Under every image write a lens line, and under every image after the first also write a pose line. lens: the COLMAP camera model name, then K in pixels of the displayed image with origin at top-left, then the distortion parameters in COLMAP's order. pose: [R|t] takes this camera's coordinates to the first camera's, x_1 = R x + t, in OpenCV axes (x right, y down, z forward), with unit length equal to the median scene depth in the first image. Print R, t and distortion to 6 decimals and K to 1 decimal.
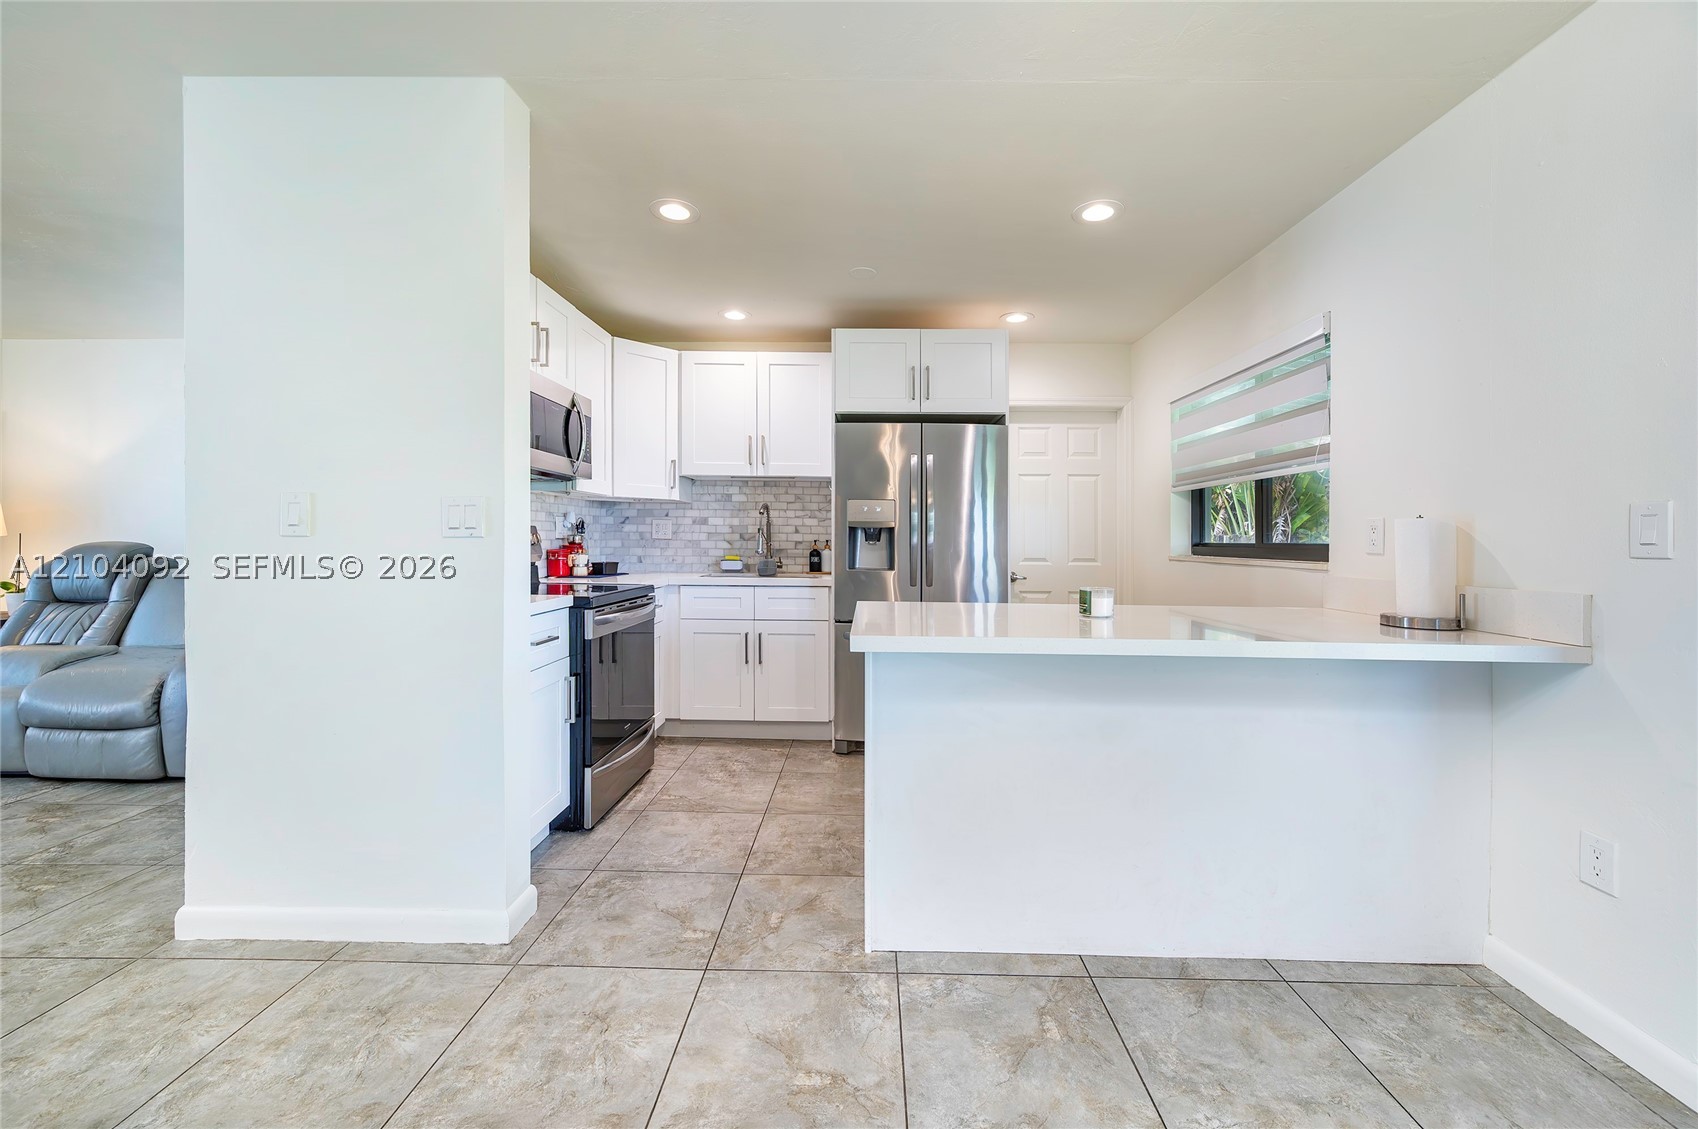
lens RADIAL K [[671.9, 0, 872.5], [0, 671.9, 547.3], [0, 0, 1]] dist [0.002112, 0.000288]
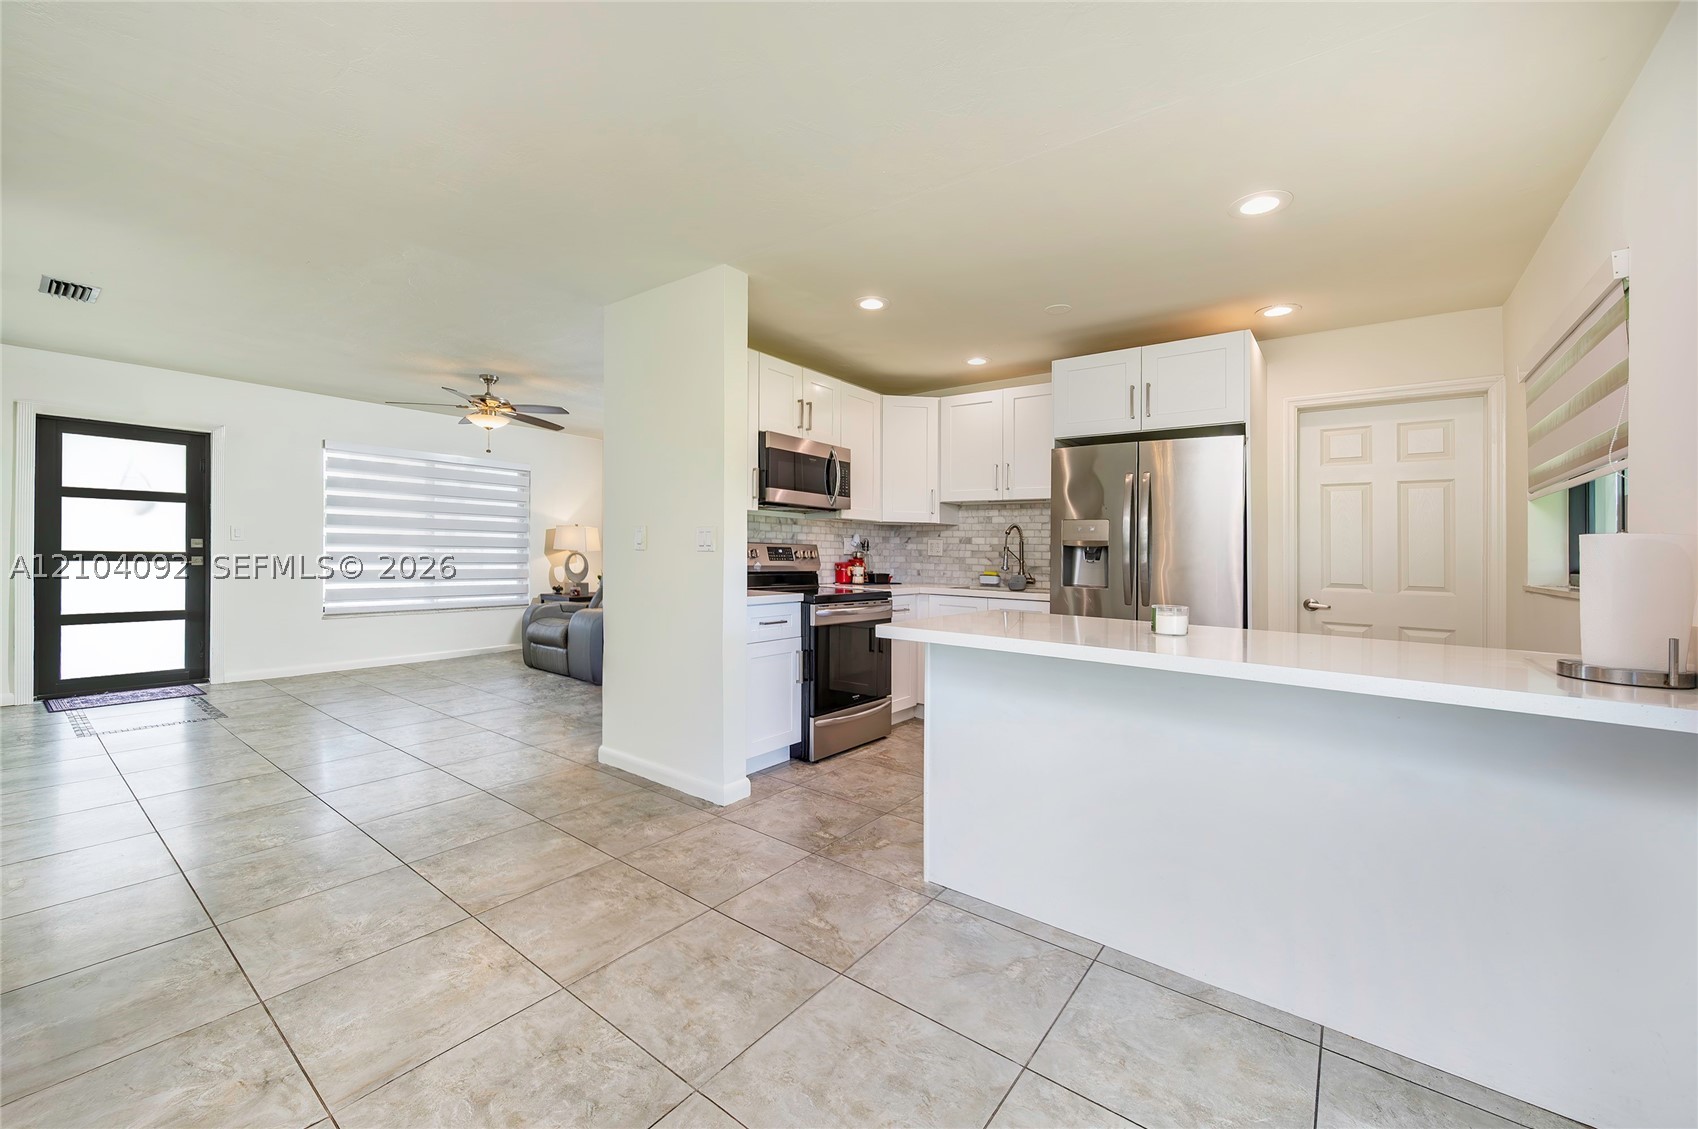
lens RADIAL K [[671.3, 0, 850.7], [0, 671.3, 570.8], [0, 0, 1]] dist [0.003748, 0.000479]
pose [[0.806711, 0.023173, -0.590491, 0.322018], [-0.019622, 0.999730, 0.012425, 0.002613], [0.590620, 0.001563, 0.806948, -0.055324]]
